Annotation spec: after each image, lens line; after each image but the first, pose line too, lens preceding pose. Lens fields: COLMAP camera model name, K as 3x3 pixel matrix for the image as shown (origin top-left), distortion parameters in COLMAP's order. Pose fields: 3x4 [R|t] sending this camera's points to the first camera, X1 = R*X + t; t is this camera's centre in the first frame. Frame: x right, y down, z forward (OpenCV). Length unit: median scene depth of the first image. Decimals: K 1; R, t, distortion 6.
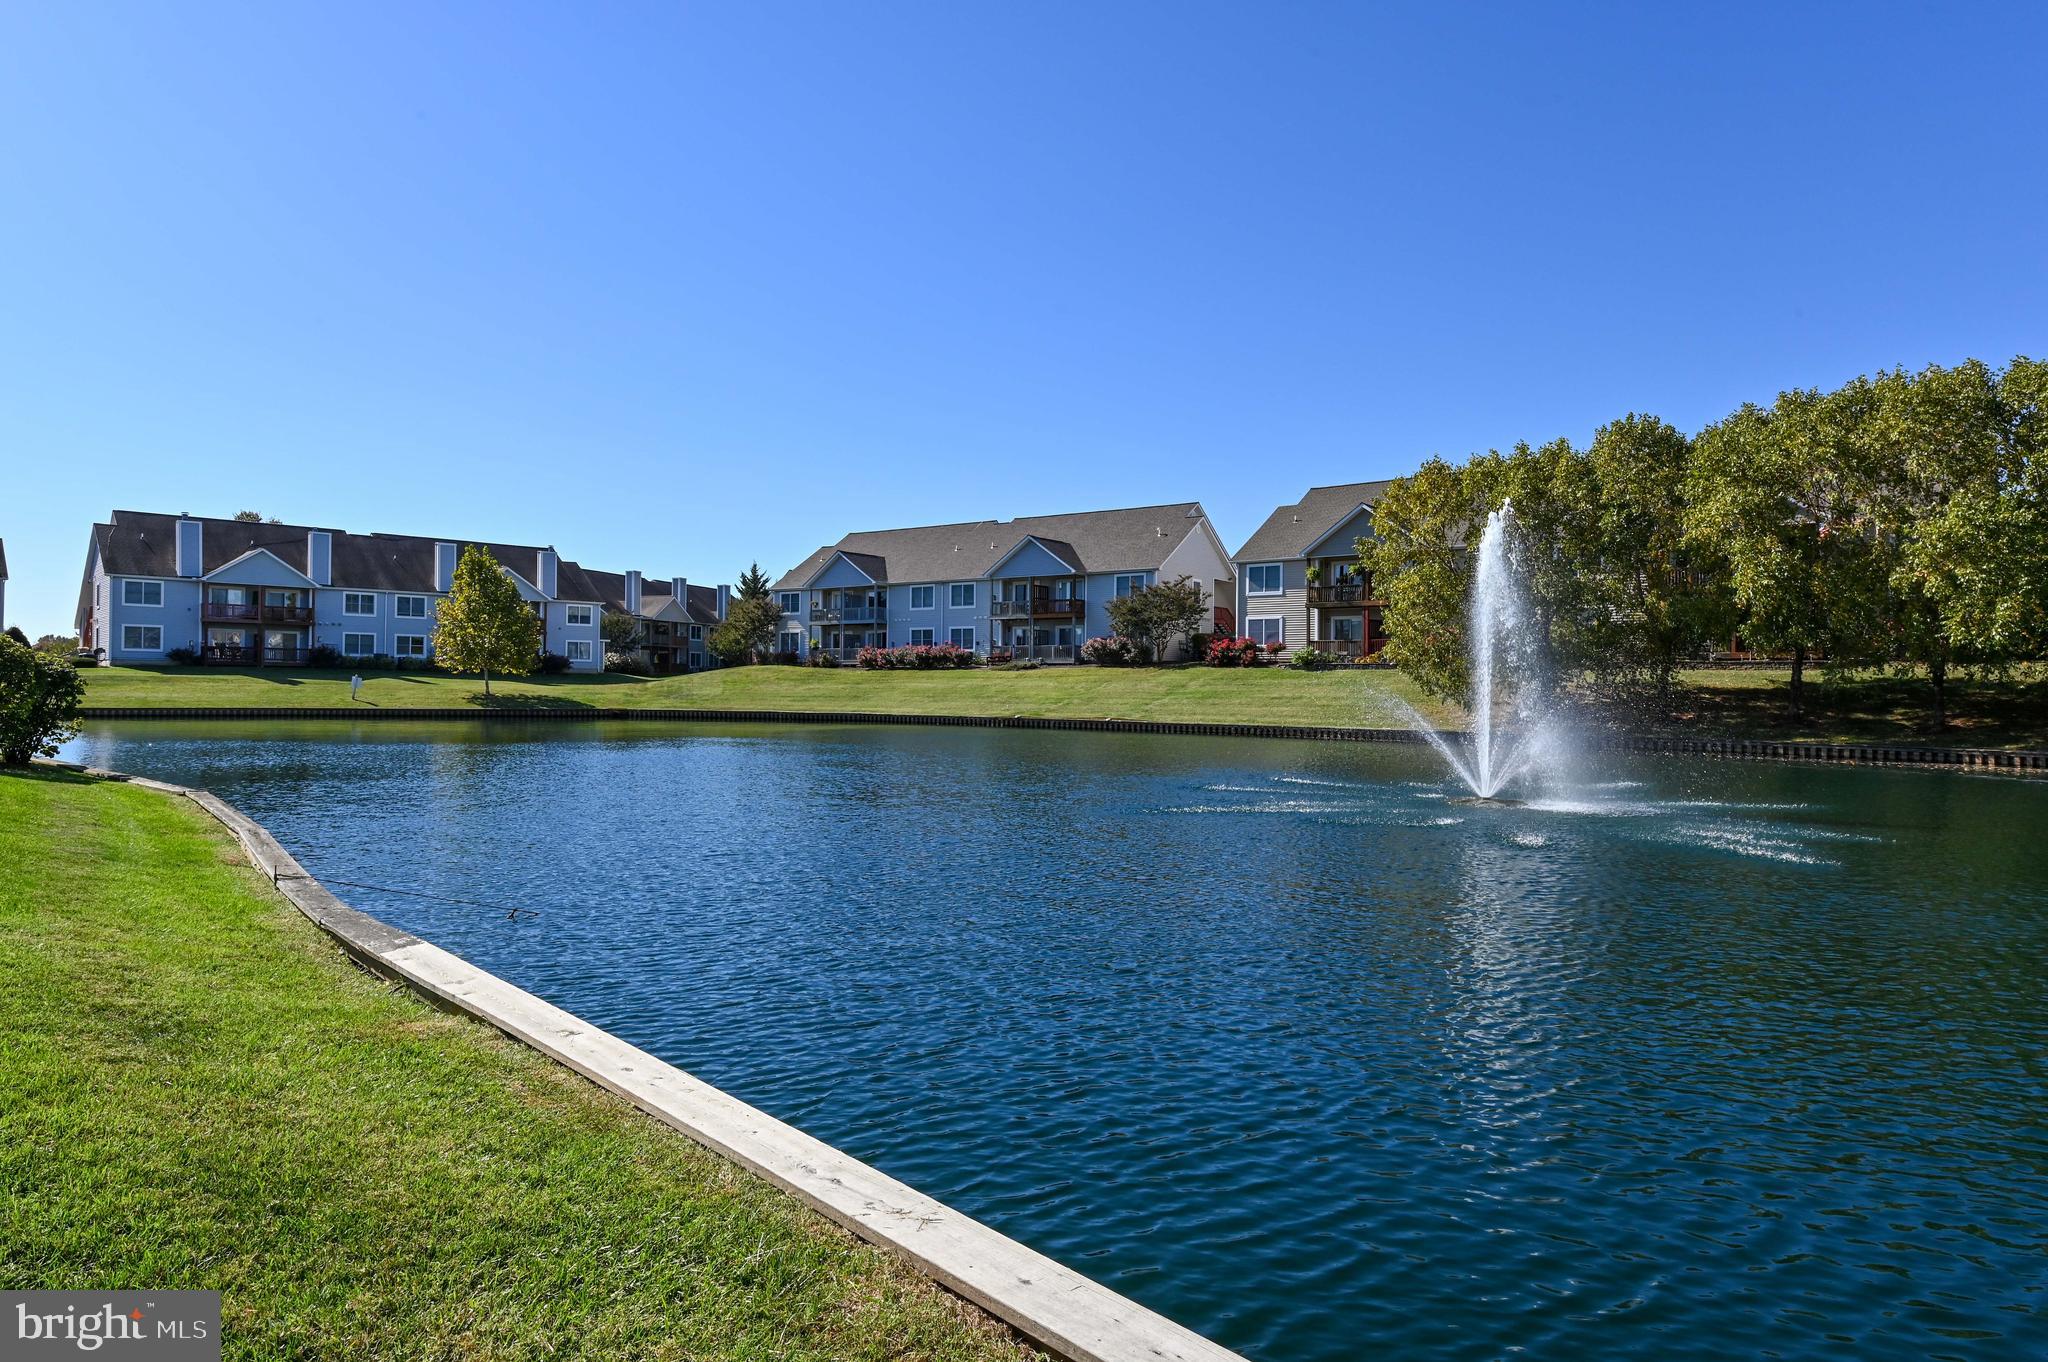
lens RADIAL K [[1242.3, 0, 1024.0], [0, 1242.3, 681.0], [0, 0, 1]] dist [-0.004806, -0.001201]
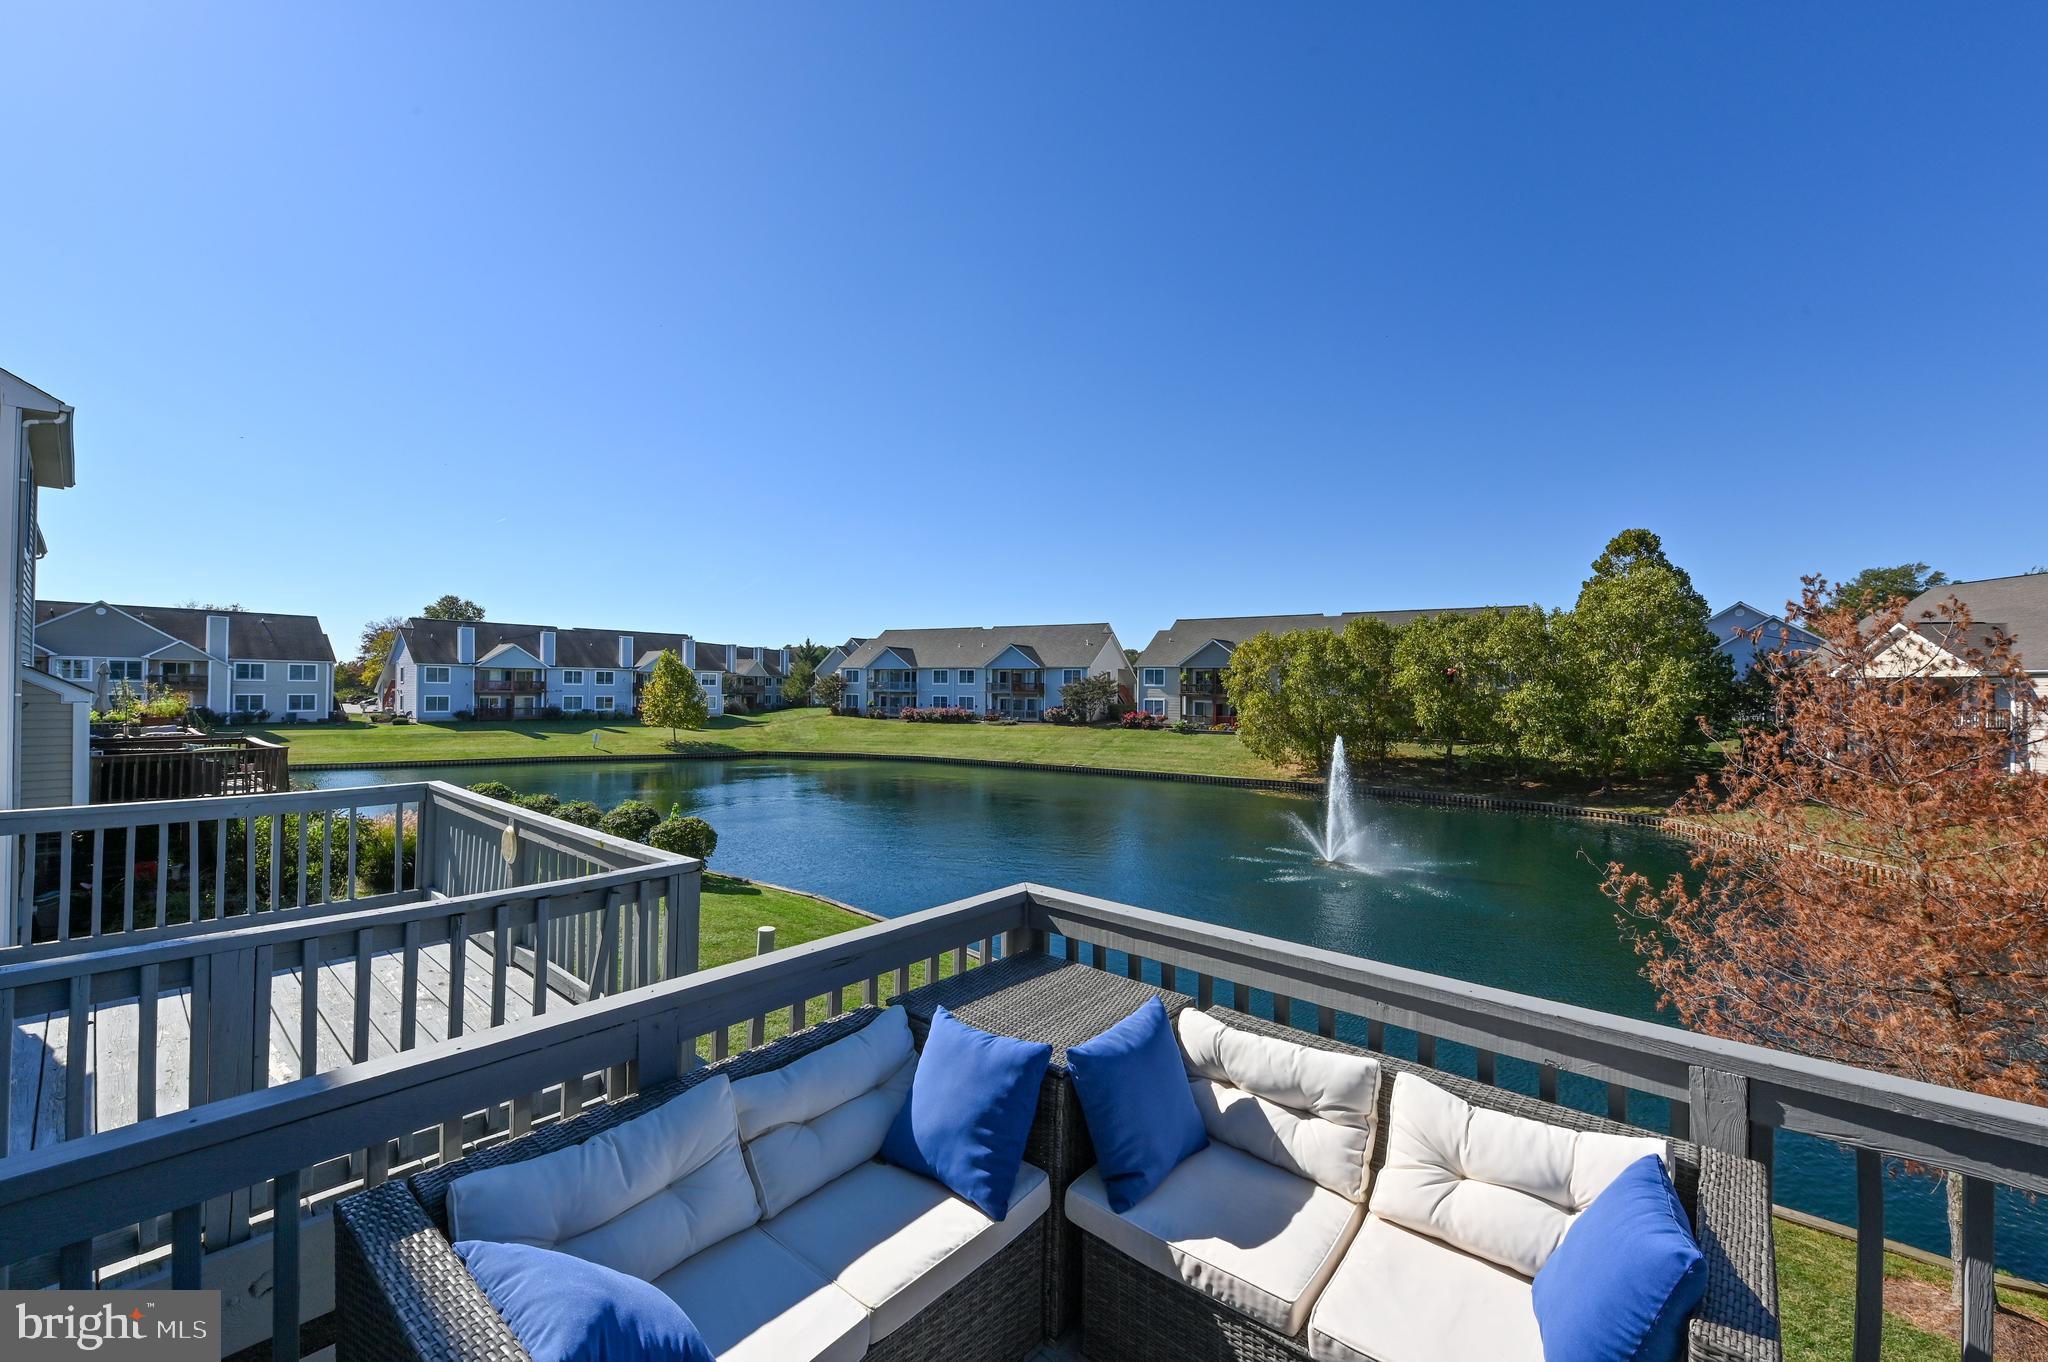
lens RADIAL K [[830.6, 0, 1038.1], [0, 830.6, 686.6], [0, 0, 1]] dist [-0.011659, -0.000352]
pose [[0.993794, 0.001889, 0.111220, -0.080343], [-0.001787, 0.999998, -0.001018, -0.057068], [-0.111222, 0.000813, 0.993795, -0.108781]]
